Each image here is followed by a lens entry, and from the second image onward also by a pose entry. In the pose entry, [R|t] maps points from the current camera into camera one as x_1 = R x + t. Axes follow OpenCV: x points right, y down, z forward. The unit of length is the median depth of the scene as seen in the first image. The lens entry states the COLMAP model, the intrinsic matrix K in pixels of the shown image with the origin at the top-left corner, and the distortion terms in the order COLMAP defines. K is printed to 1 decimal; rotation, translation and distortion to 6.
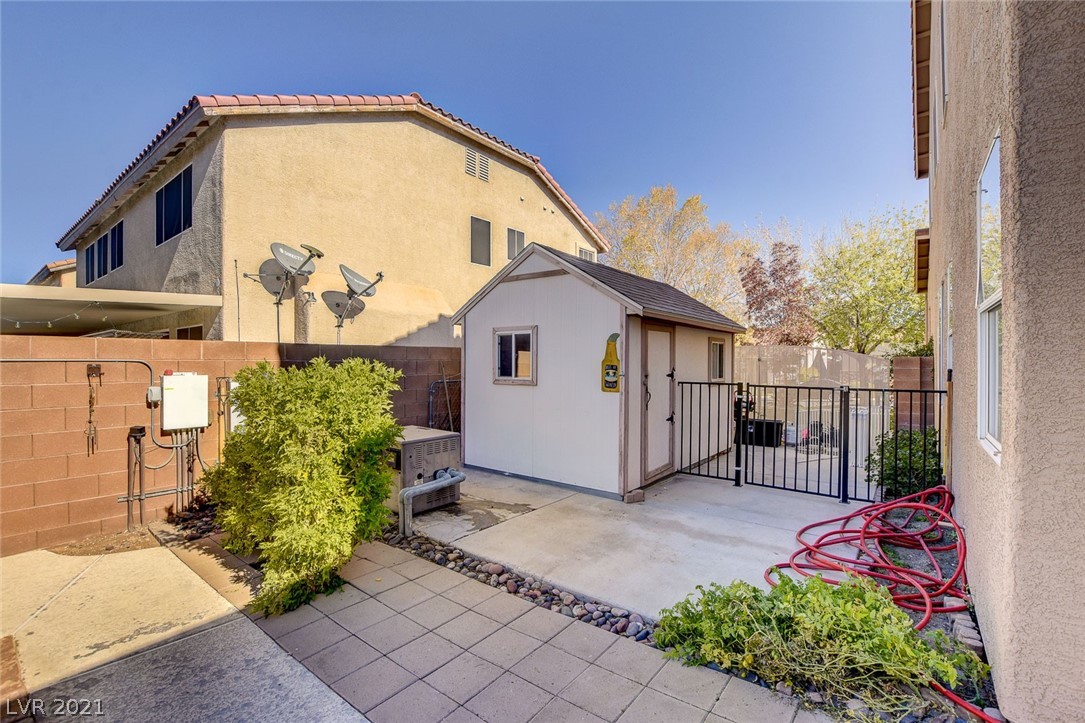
lens RADIAL K [[480.4, 0, 545.3], [0, 480.4, 363.0], [0, 0, 1]] dist [-0.025109, 0.000053]
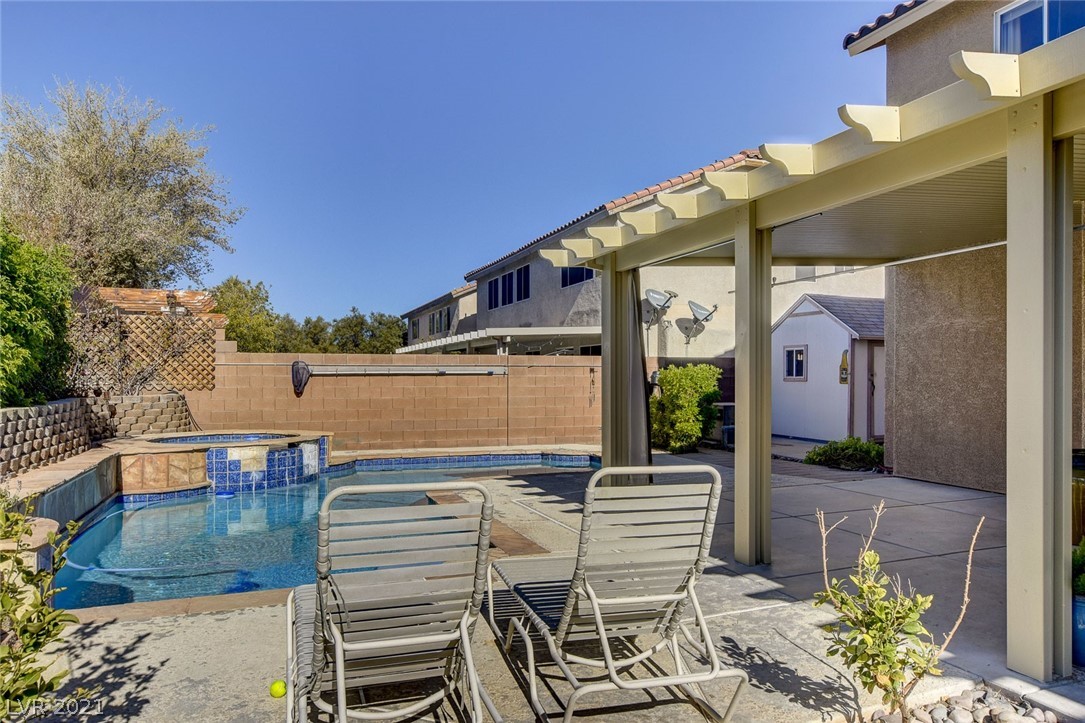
lens RADIAL K [[751.1, 0, 541.1], [0, 751.1, 379.1], [0, 0, 1]] dist [-0.035543, -0.000137]
pose [[0.842260, 0.005235, -0.539046, 0.441163], [-0.005652, 0.999984, 0.000880, 0.031308], [0.539041, 0.002306, 0.842276, -1.214868]]
